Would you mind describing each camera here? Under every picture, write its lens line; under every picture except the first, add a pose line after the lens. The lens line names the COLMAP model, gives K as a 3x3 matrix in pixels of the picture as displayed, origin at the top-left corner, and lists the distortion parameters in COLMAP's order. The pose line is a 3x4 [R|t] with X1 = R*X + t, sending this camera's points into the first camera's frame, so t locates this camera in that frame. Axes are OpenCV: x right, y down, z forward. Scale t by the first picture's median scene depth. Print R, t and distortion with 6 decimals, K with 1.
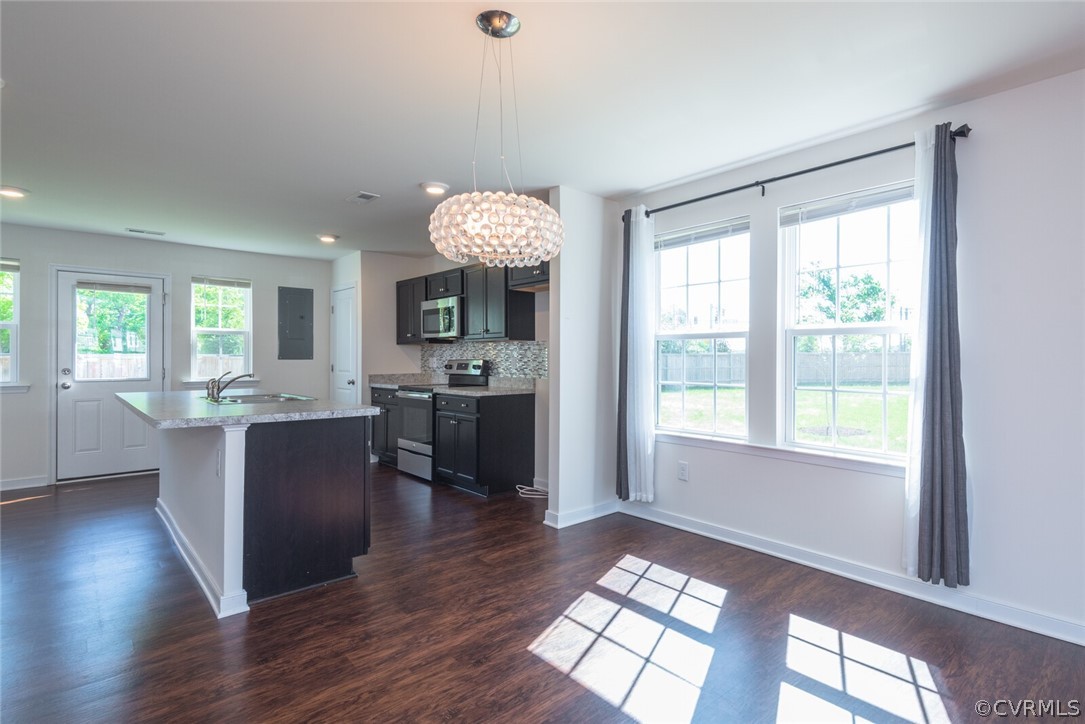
lens RADIAL K [[543.2, 0, 588.9], [0, 543.2, 350.1], [0, 0, 1]] dist [0.018471, -0.013691]
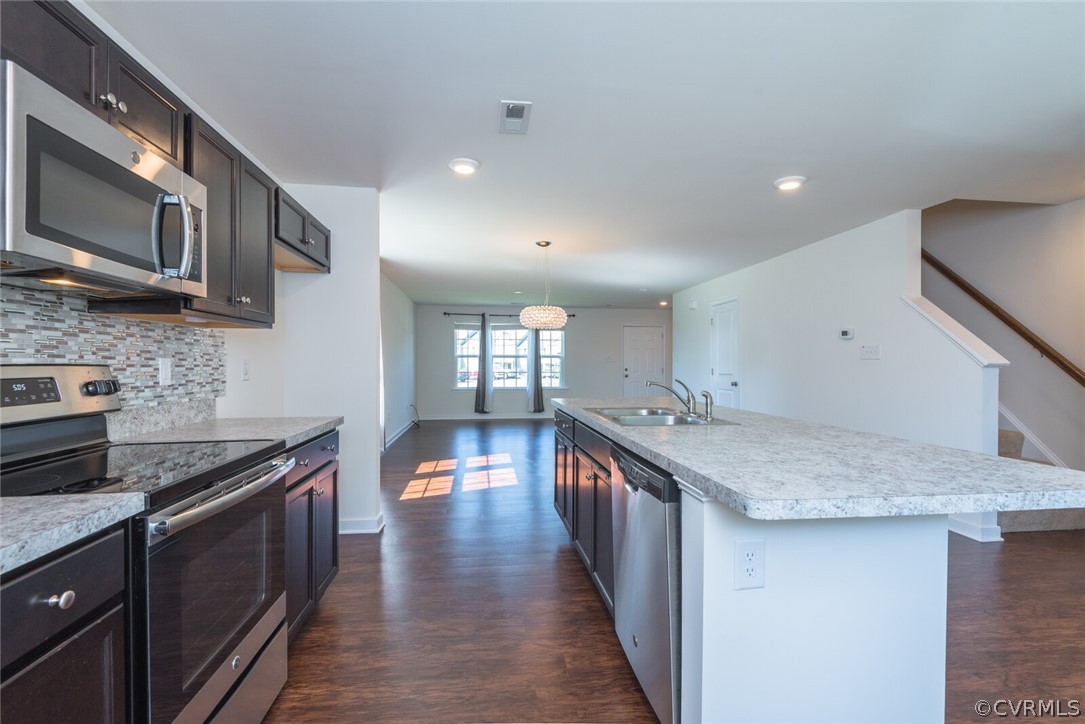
lens RADIAL K [[500.0, 0, 534.9], [0, 500.0, 376.8], [0, 0, 1]] dist [0.004019, 0.000250]
pose [[-0.787658, -0.019169, 0.615815, -0.628024], [-0.012118, 0.999805, 0.015623, 0.018269], [-0.615994, 0.004843, -0.787736, 1.139136]]
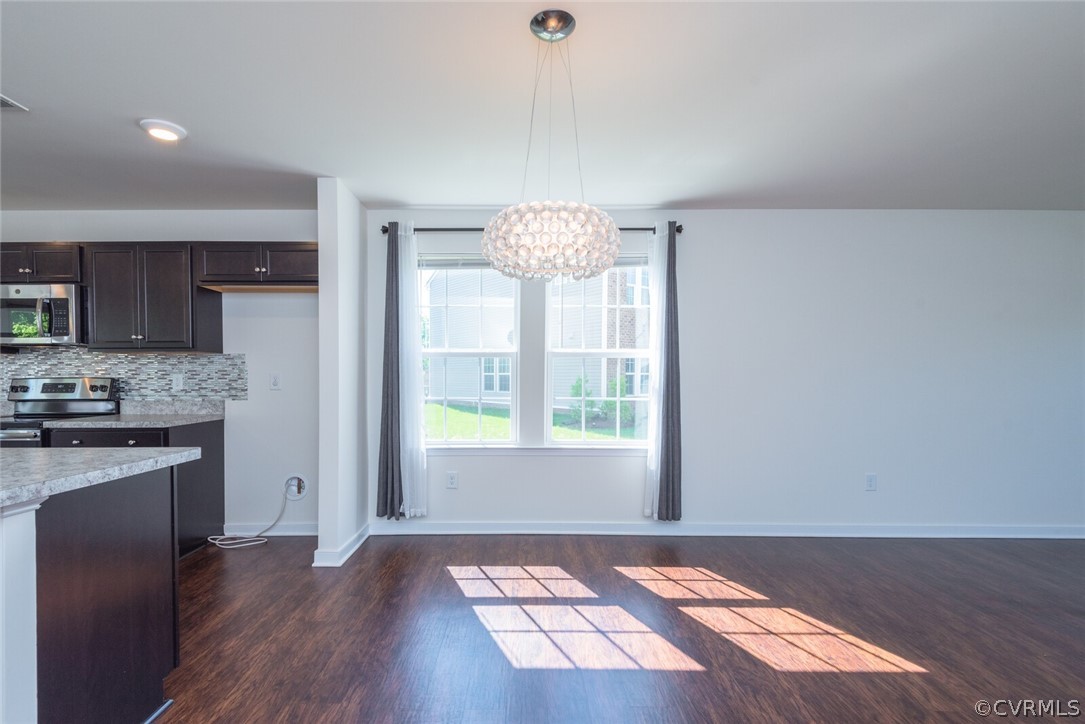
lens RADIAL K [[500.0, 0, 534.9], [0, 500.0, 376.8], [0, 0, 1]] dist [0.004019, 0.000250]
pose [[0.689309, -0.004390, 0.724455, -0.304630], [-0.007729, 0.999880, 0.013413, 0.003490], [-0.724427, -0.014845, 0.689192, 0.147425]]
